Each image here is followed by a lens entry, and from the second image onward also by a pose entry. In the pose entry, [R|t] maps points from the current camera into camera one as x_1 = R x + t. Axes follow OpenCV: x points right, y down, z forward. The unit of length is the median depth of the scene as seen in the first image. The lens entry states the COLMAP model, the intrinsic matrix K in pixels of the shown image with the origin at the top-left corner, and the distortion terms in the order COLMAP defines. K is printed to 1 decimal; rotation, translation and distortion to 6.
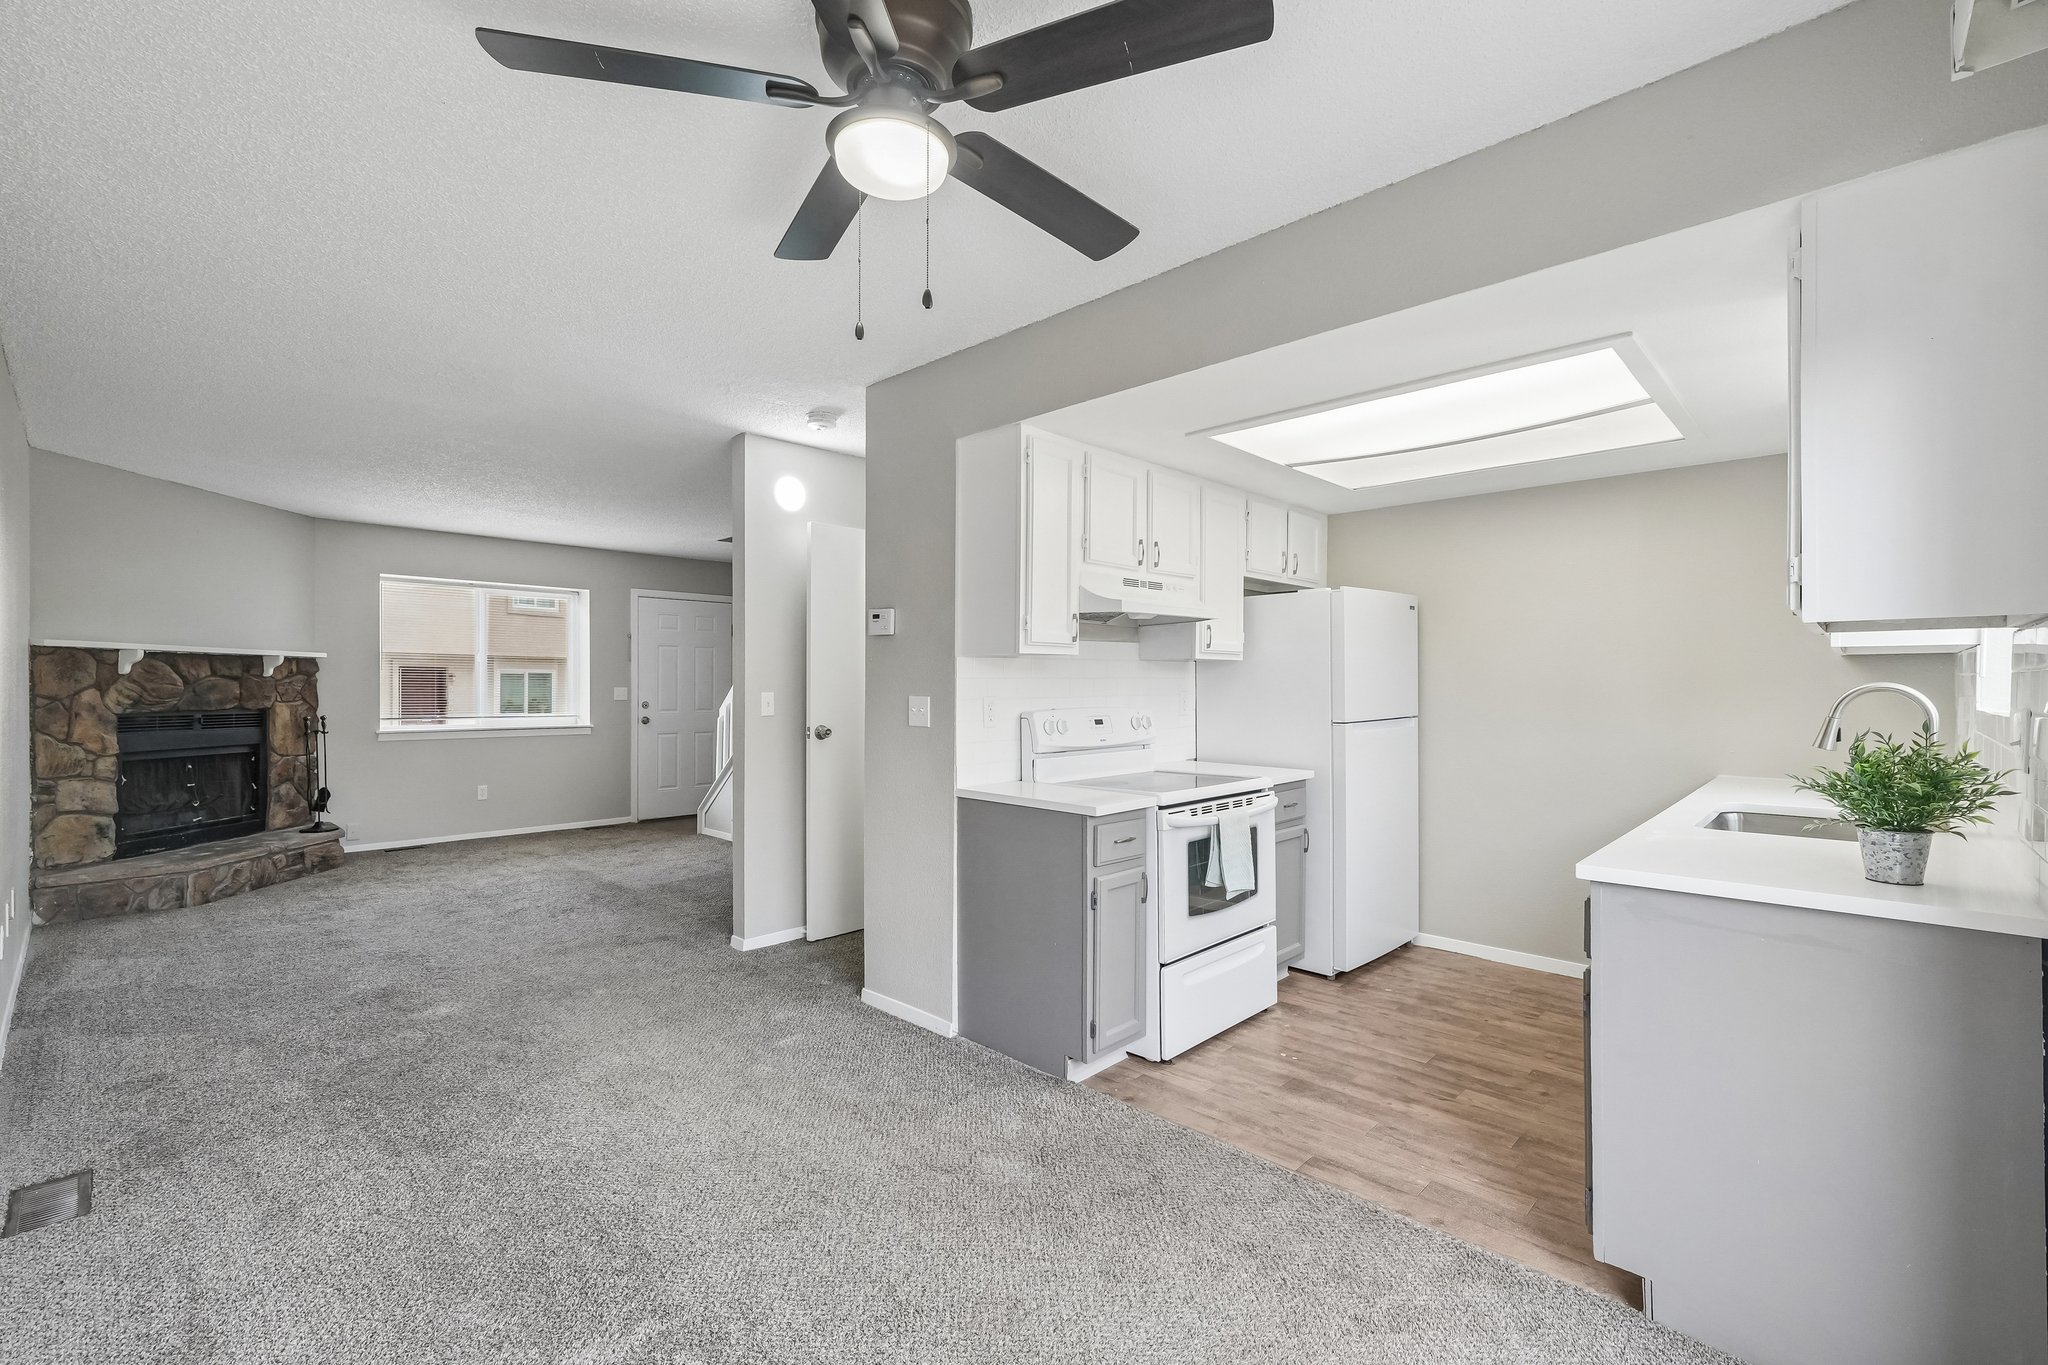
lens RADIAL K [[891.1, 0, 1027.6], [0, 891.1, 694.9], [0, 0, 1]] dist [0.011418, 0.001702]
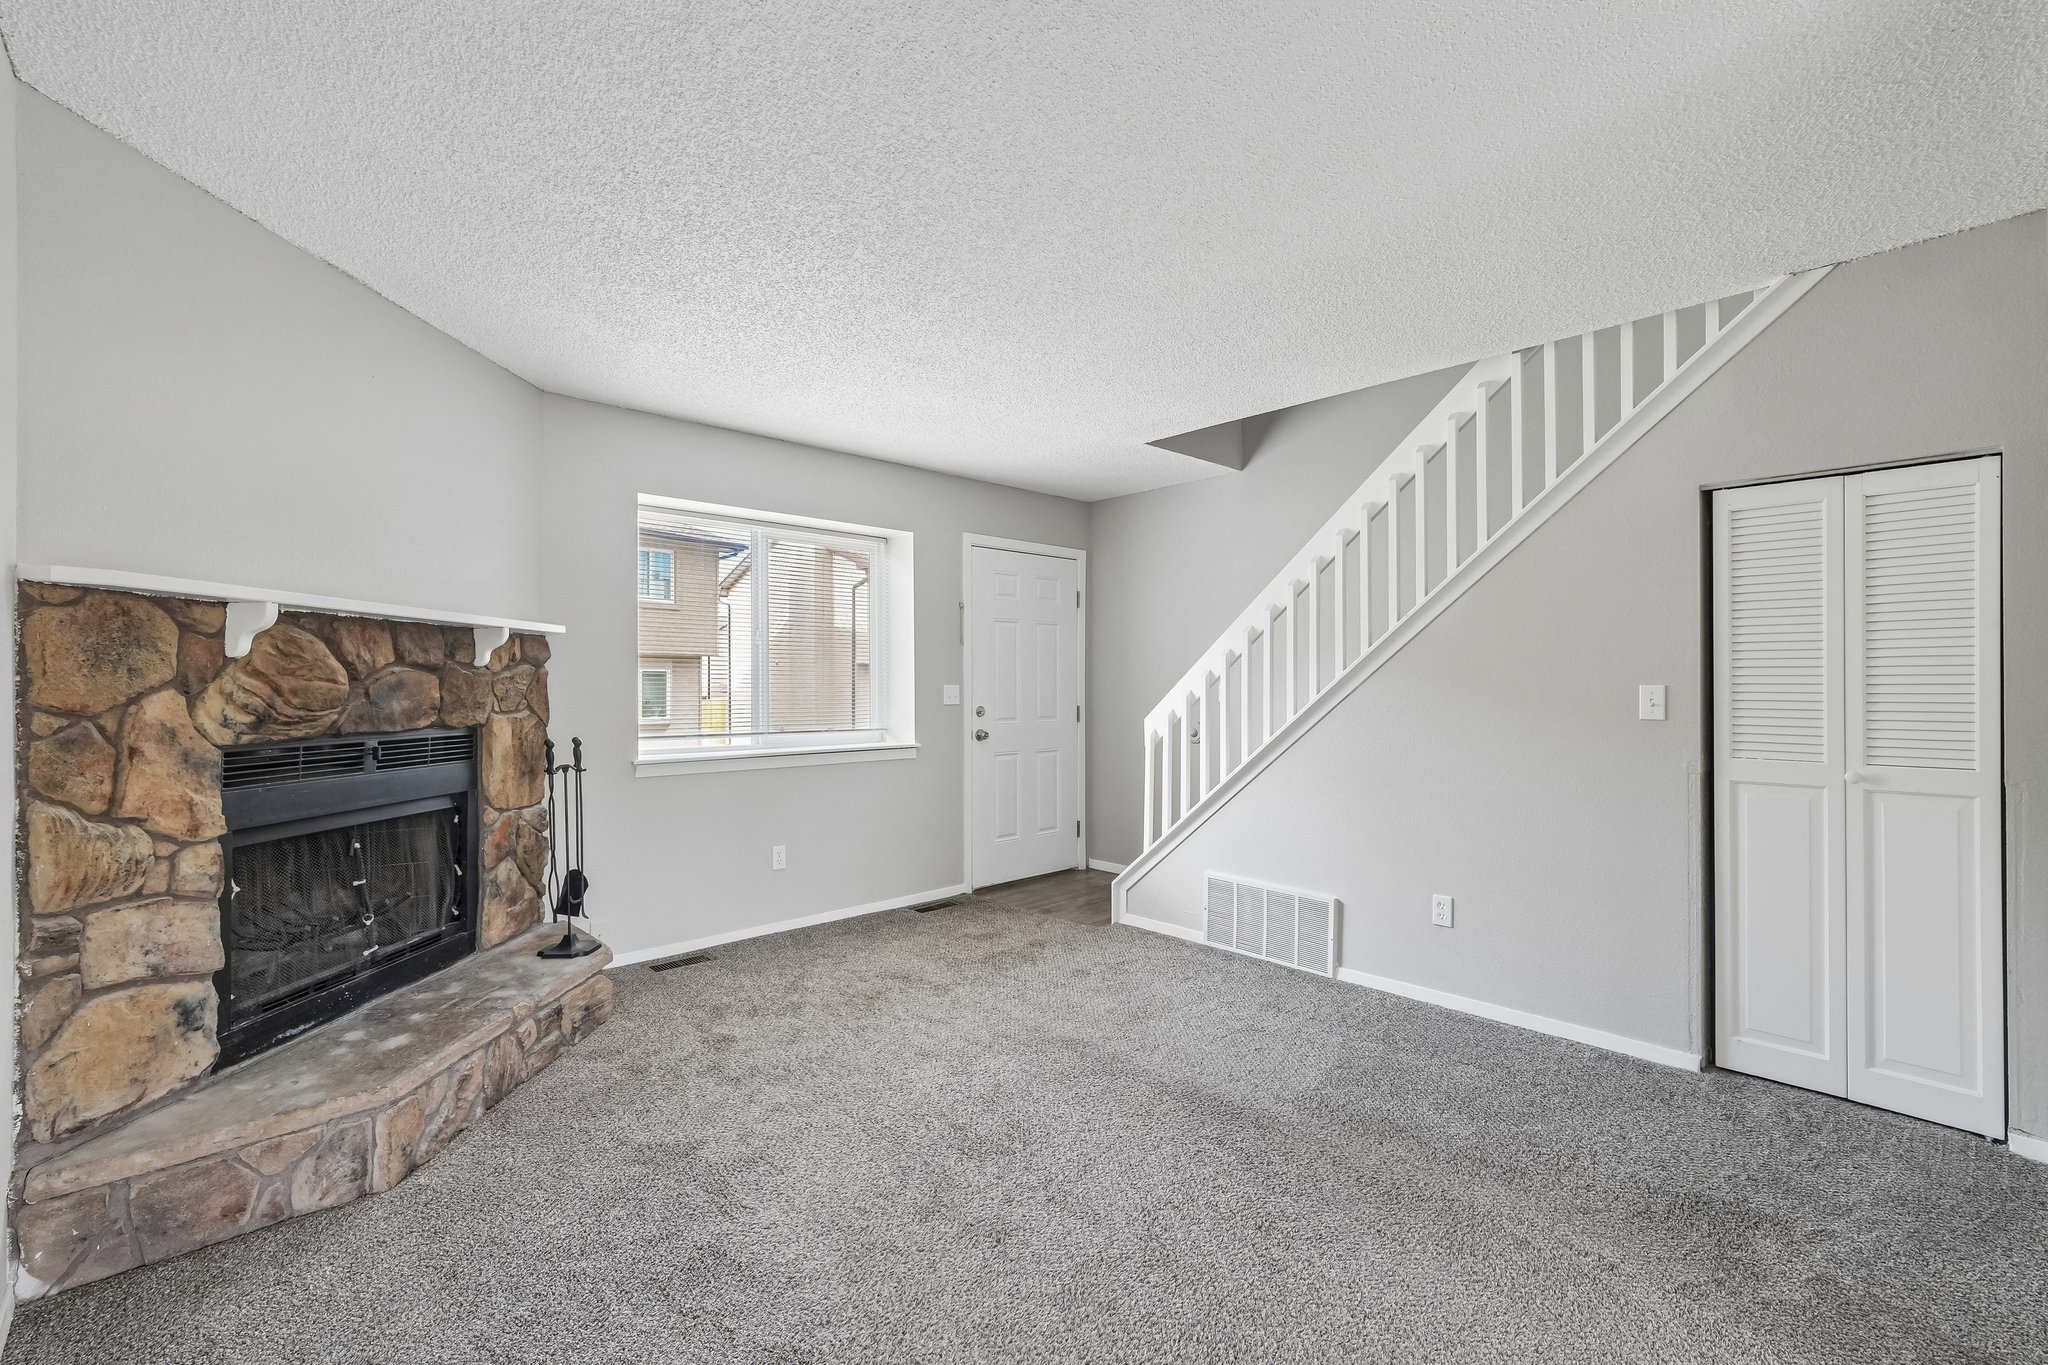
lens RADIAL K [[891.1, 0, 1031.6], [0, 891.1, 686.9], [0, 0, 1]] dist [0.011418, 0.001702]
pose [[0.999018, -0.005742, -0.043924, -0.574318], [0.005434, 0.999960, -0.007145, -0.002885], [0.043963, 0.006899, 0.999009, 0.558626]]
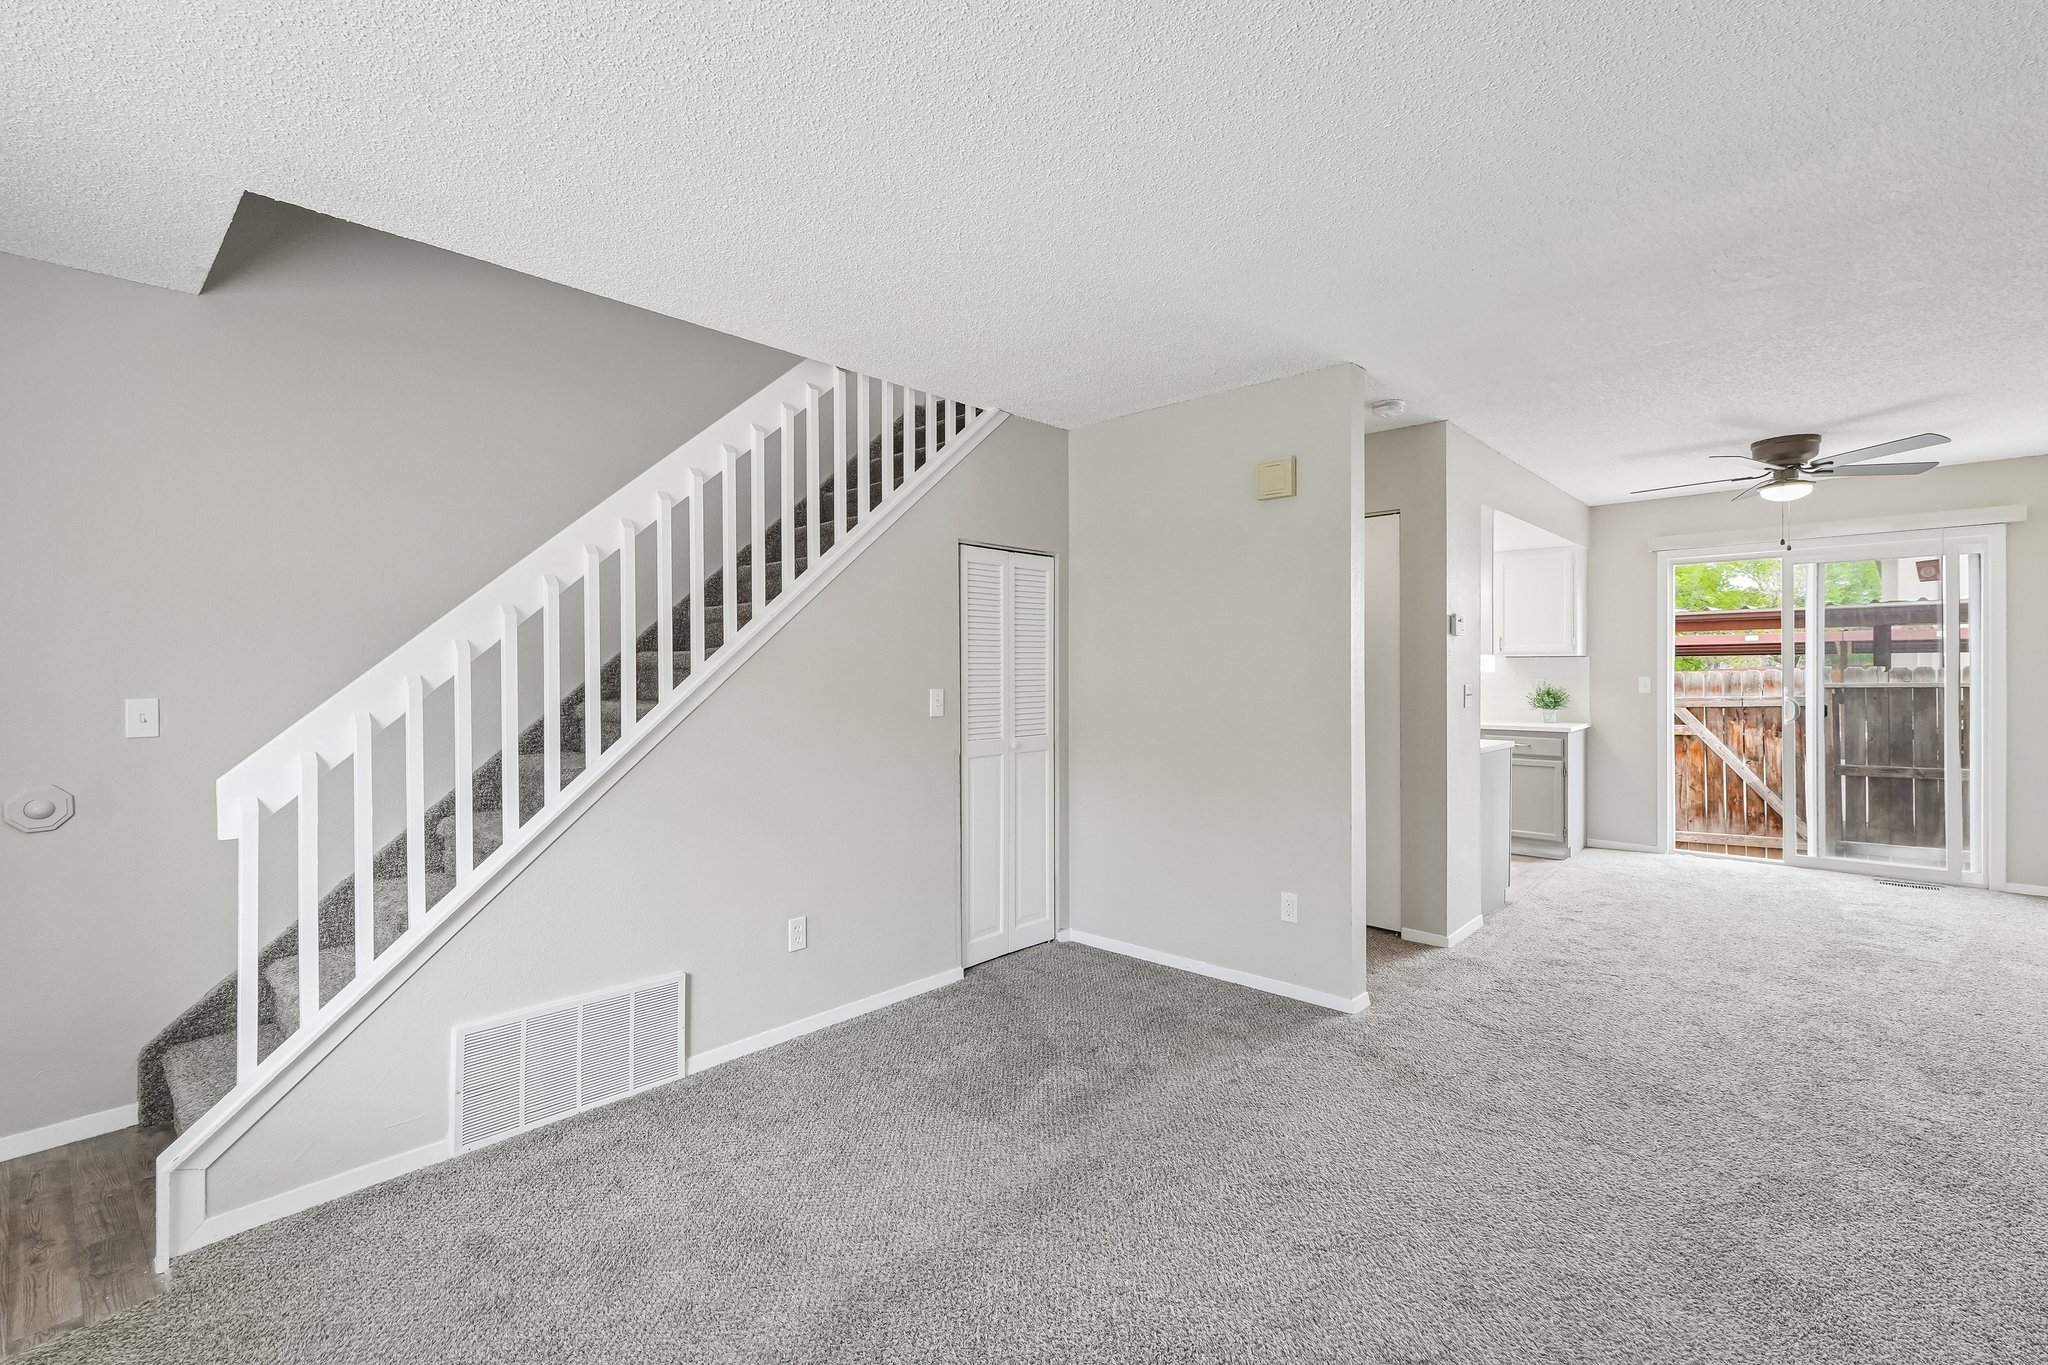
lens RADIAL K [[891.1, 0, 1044.4], [0, 891.1, 678.7], [0, 0, 1]] dist [0.011418, 0.001702]
pose [[-0.028857, -0.012343, 0.999507, -0.908852], [0.013188, 0.999832, 0.012727, -0.021404], [-0.999497, 0.013549, -0.028689, 1.060830]]
